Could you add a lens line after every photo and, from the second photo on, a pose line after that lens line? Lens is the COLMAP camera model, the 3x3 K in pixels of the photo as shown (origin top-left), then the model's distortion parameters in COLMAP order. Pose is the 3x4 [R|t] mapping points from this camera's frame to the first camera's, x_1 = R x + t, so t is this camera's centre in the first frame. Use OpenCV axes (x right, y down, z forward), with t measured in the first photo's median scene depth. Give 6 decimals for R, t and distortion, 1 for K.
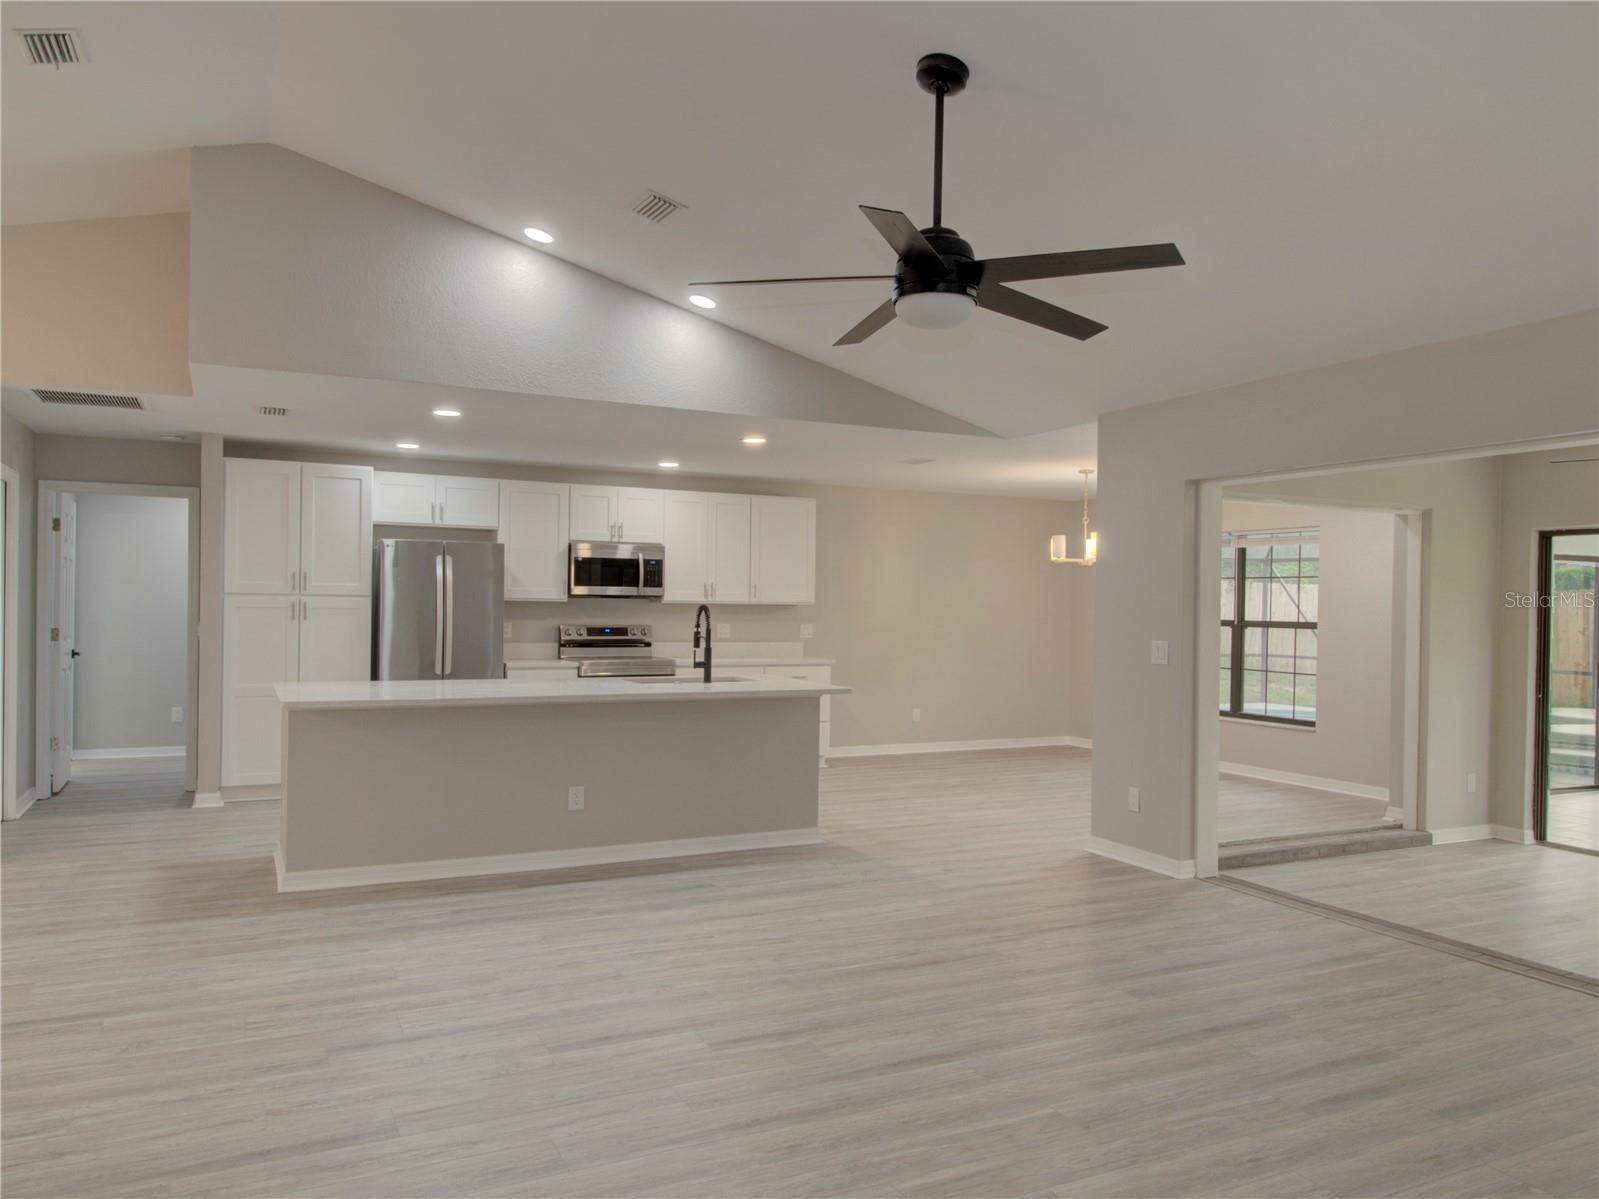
lens RADIAL K [[1137.0, 0, 846.4], [0, 1137.0, 609.3], [0, 0, 1]] dist [0.001935, 0.001773]
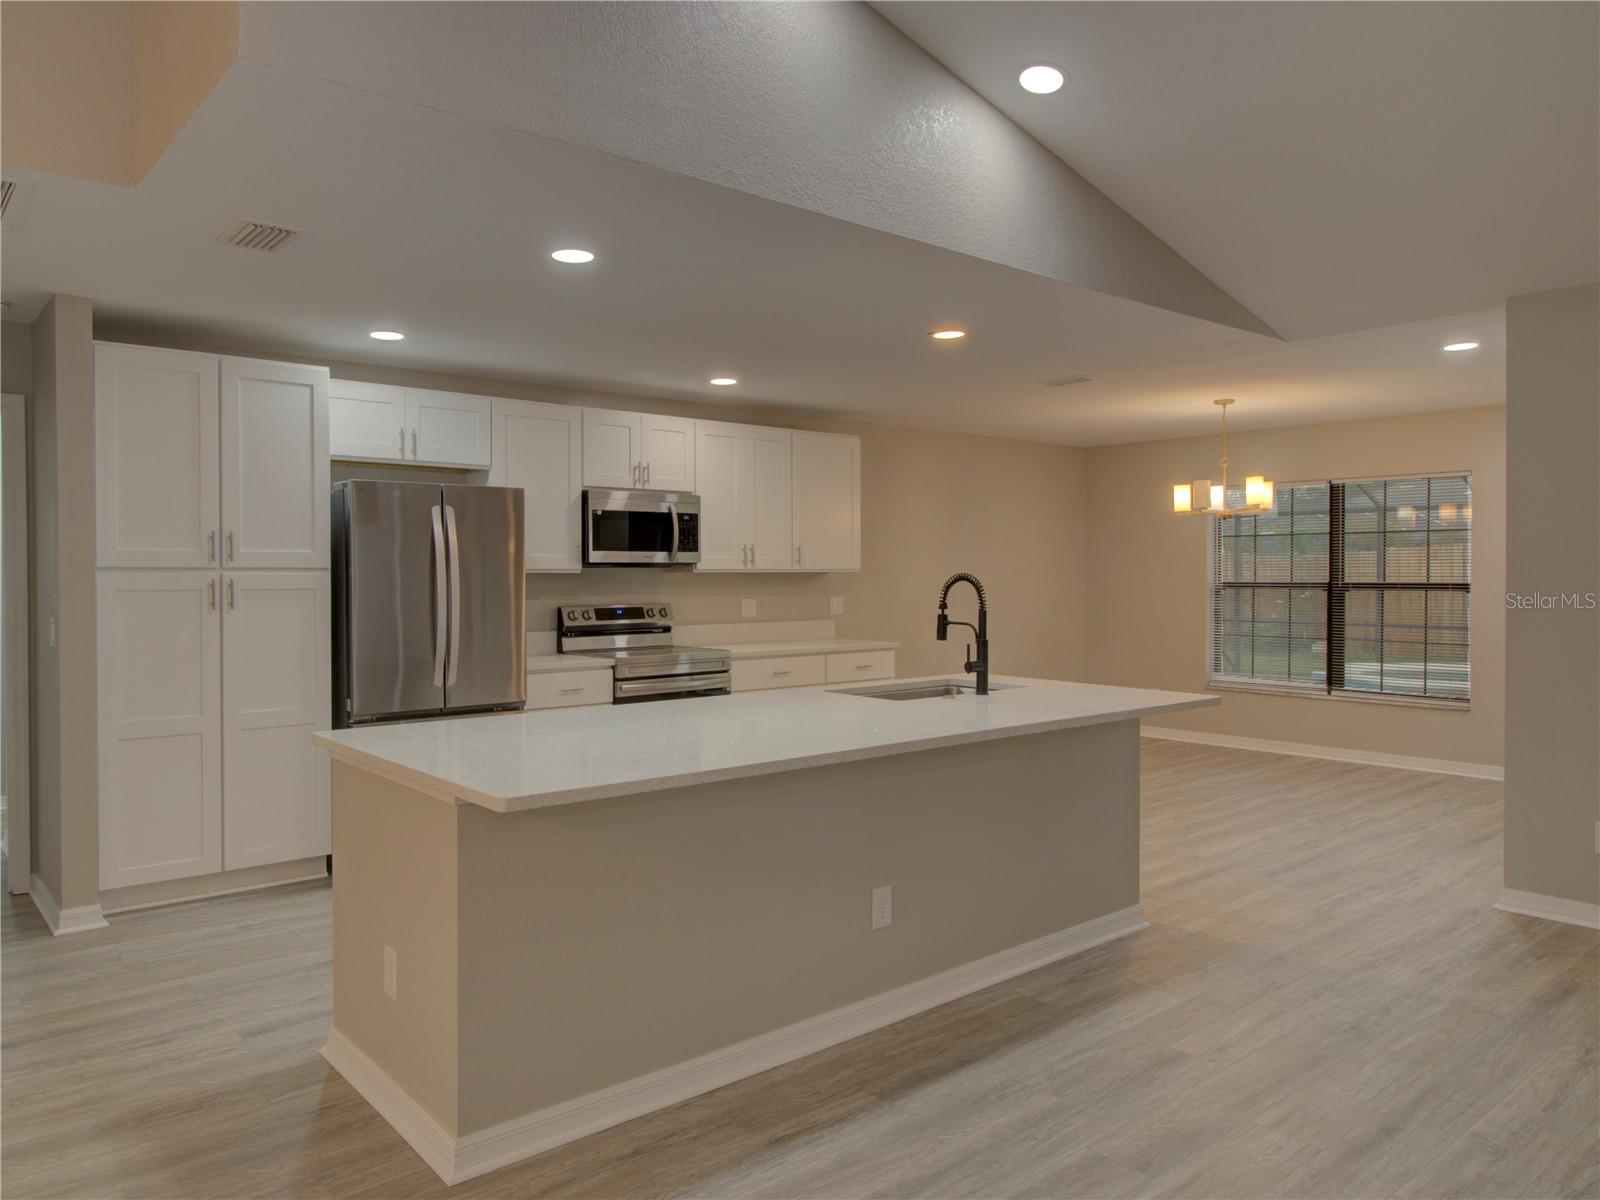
lens RADIAL K [[1114.7, 0, 799.6], [0, 1114.7, 577.4], [0, 0, 1]] dist [0.001768, 0.000267]
pose [[0.977037, -0.016695, 0.212417, -0.276683], [0.016277, 0.999861, 0.003720, -0.004514], [-0.212449, -0.000177, 0.977172, 0.311511]]
